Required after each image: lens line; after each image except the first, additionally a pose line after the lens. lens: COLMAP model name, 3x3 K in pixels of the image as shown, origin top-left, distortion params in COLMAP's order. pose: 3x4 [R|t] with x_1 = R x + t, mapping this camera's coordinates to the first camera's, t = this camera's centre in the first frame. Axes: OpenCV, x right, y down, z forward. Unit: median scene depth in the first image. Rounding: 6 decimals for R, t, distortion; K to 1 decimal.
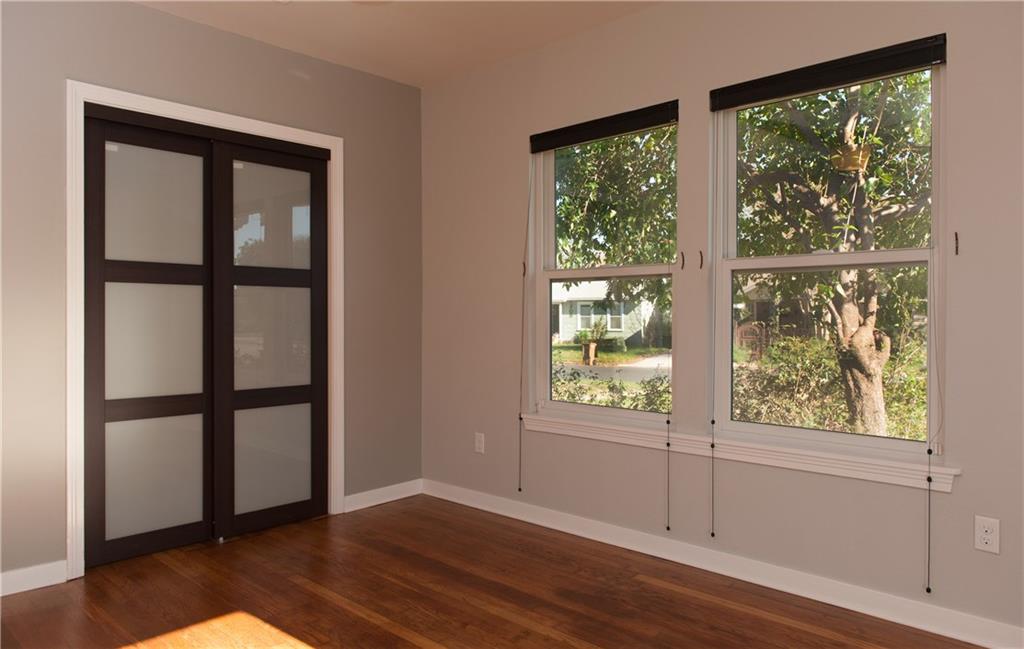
lens RADIAL K [[689.1, 0, 512.1], [0, 689.1, 316.7], [0, 0, 1]] dist [-0.003149, -0.001868]
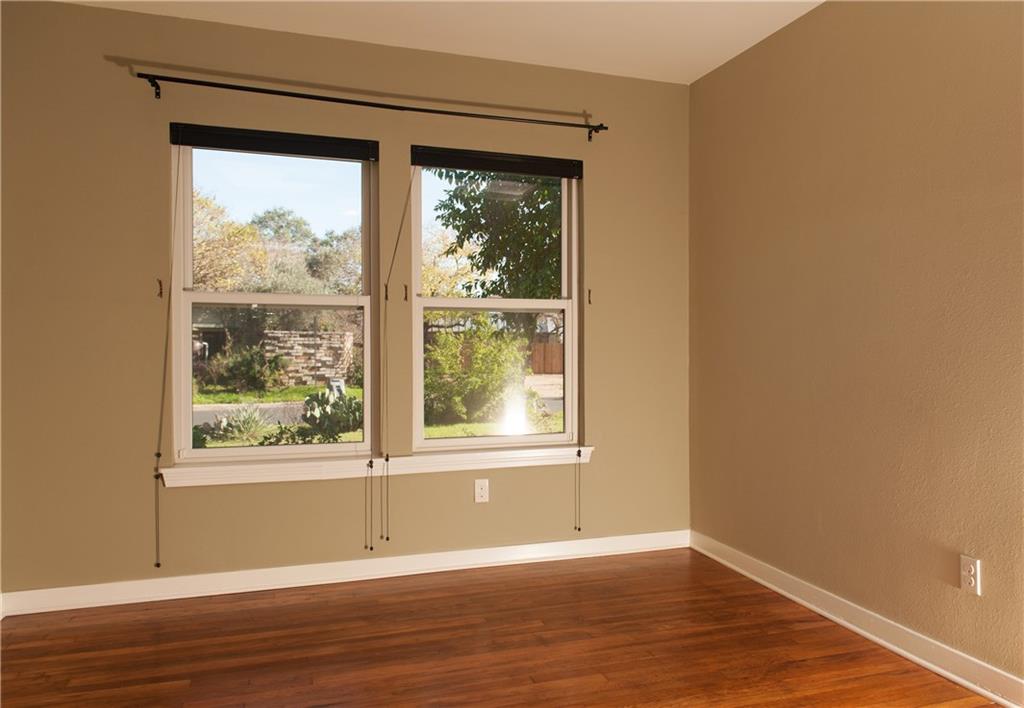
lens RADIAL K [[734.6, 0, 513.4], [0, 734.6, 362.0], [0, 0, 1]] dist [0.006862, -0.003860]
pose [[0.446420, -0.019354, 0.894614, -0.719844], [-0.003964, 0.999713, 0.023606, -0.005984], [-0.894815, -0.014084, 0.446215, 0.329234]]
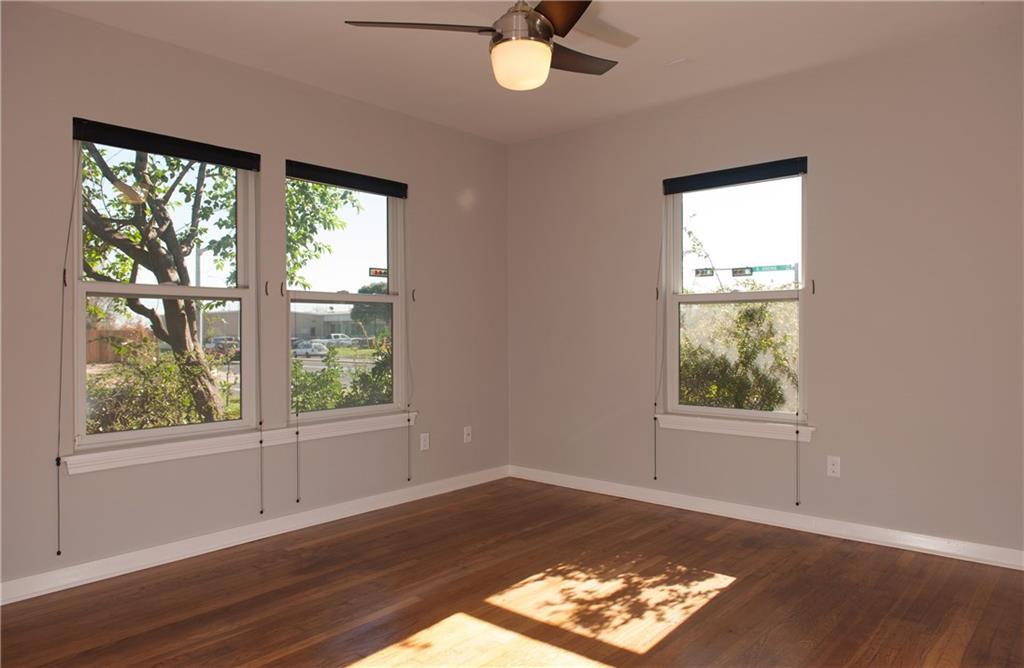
lens RADIAL K [[704.7, 0, 511.6], [0, 704.7, 331.3], [0, 0, 1]] dist [-0.001175, 0.000317]
pose [[-0.060434, -0.000017, 0.998172, -1.076590], [0.003359, 0.999994, 0.000220, -0.005393], [-0.998167, 0.003366, -0.060433, 0.678556]]
